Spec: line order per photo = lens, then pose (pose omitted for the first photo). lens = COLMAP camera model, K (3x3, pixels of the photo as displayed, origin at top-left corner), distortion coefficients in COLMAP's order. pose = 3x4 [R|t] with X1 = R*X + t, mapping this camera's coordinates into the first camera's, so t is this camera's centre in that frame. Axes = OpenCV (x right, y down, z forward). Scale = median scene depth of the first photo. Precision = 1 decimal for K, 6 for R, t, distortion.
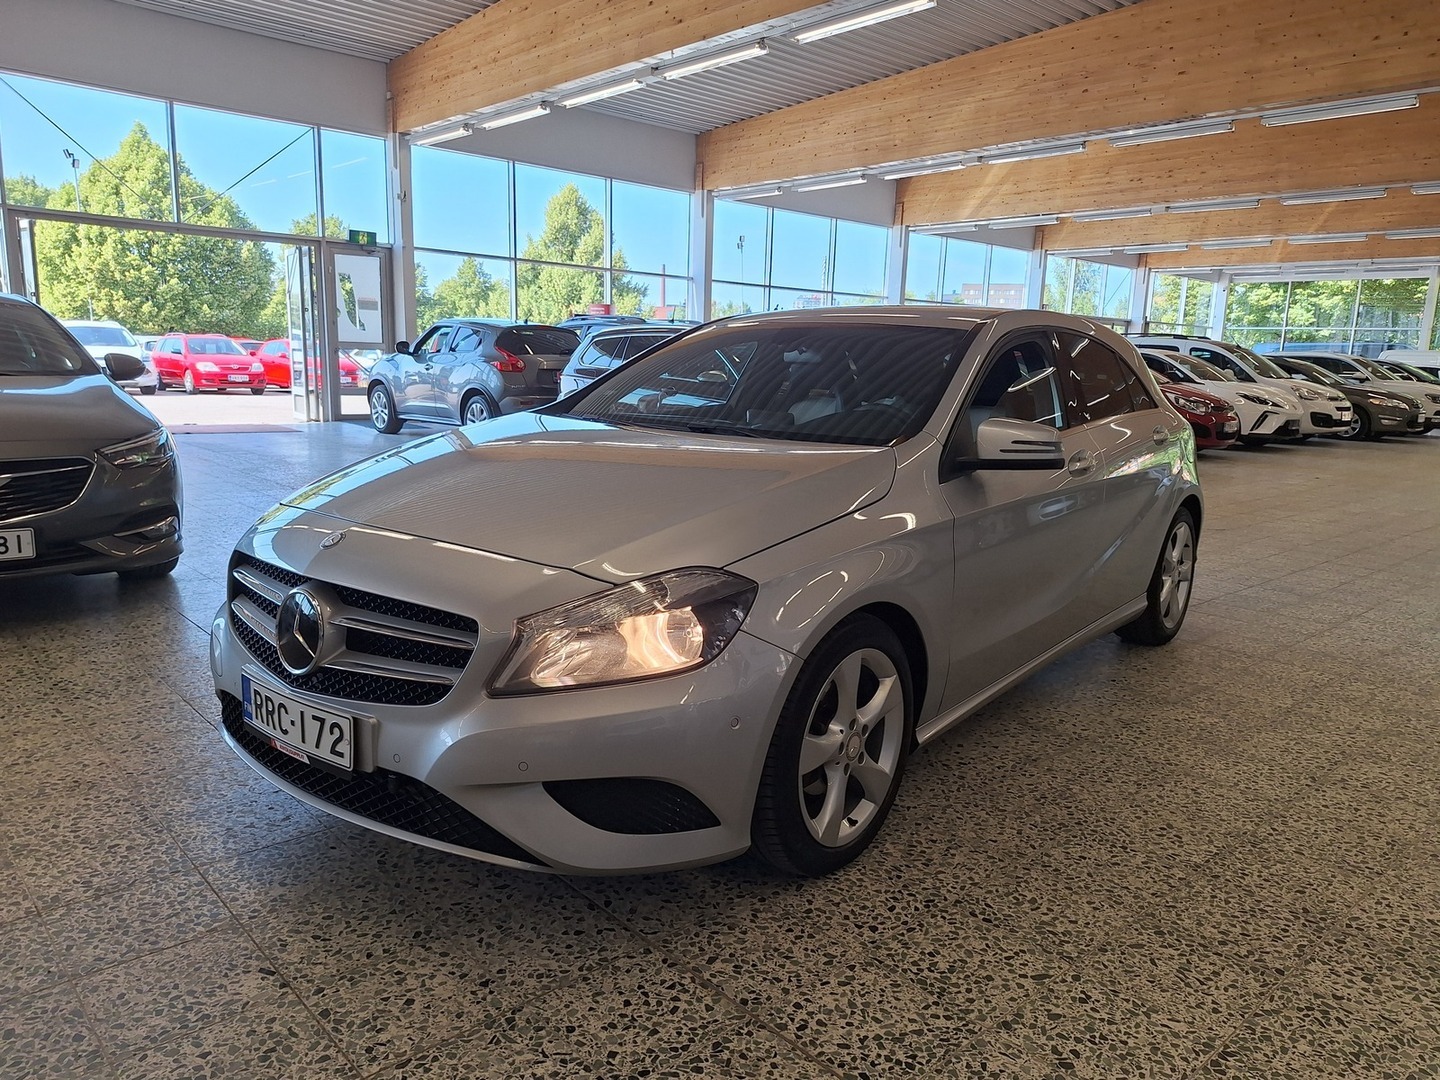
lens RADIAL K [[1027.2, 0, 720.0], [0, 1027.2, 540.0], [0, 0, 1]] dist [0.081381, -0.101299]
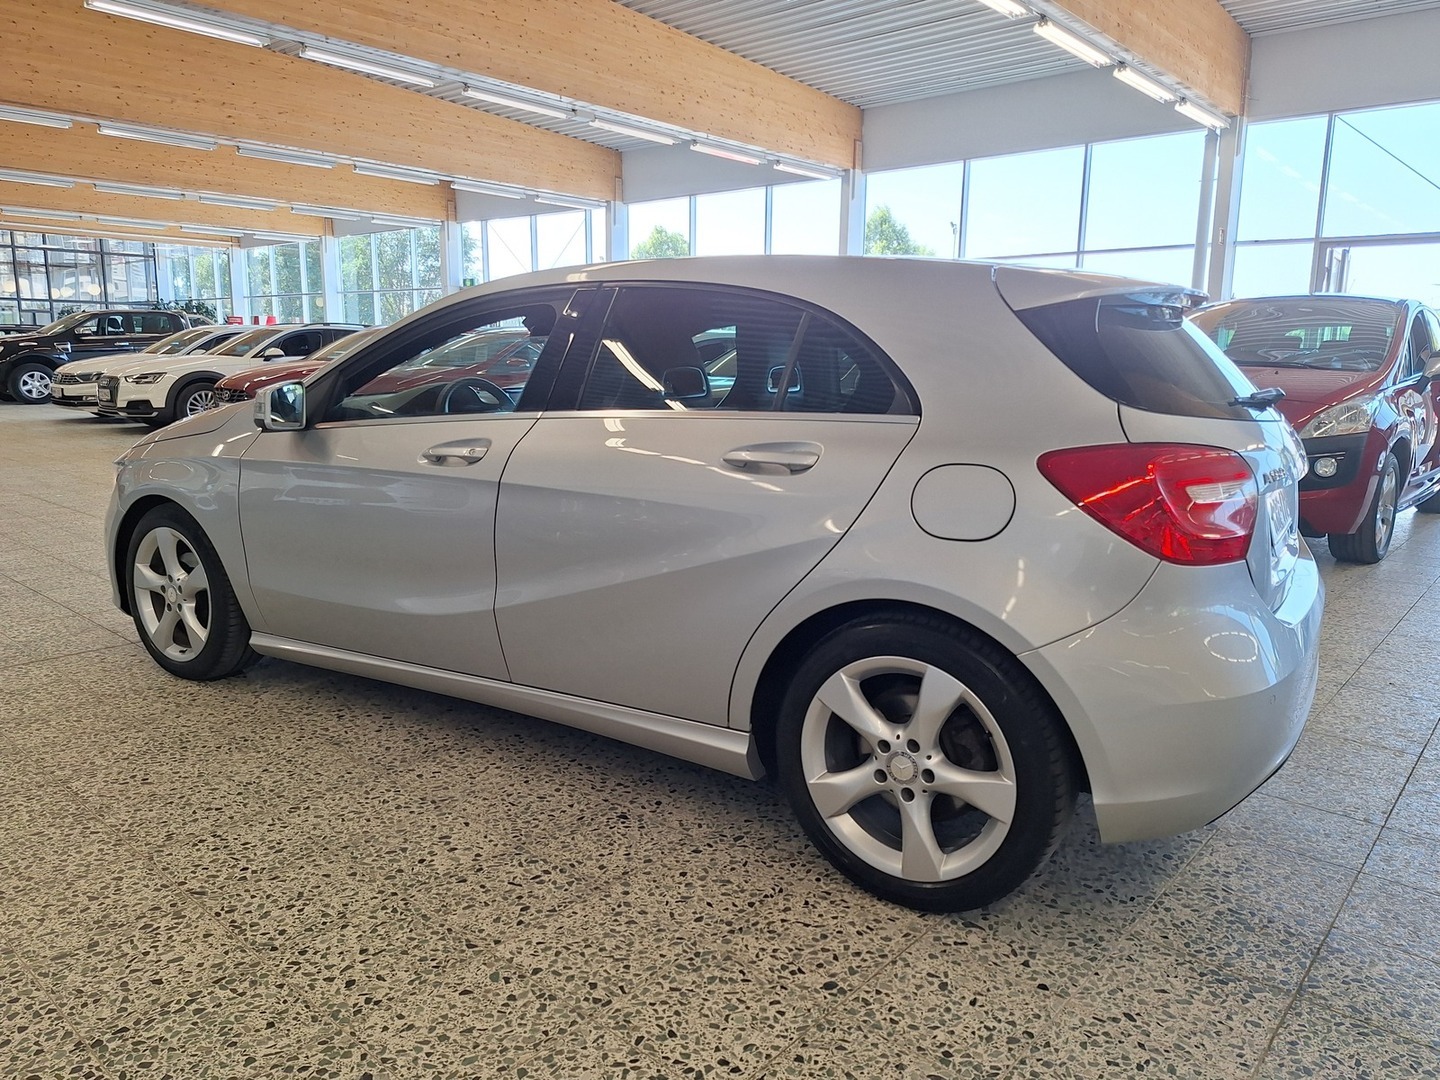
lens RADIAL K [[970.3, 0, 745.6], [0, 970.3, 557.1], [0, 0, 1]] dist [0.046033, -0.040968]
pose [[0.116610, 0.175662, -0.977520, 1.232258], [-0.180276, 0.971628, 0.153097, -0.173343], [0.976679, 0.158371, 0.144970, 1.223685]]
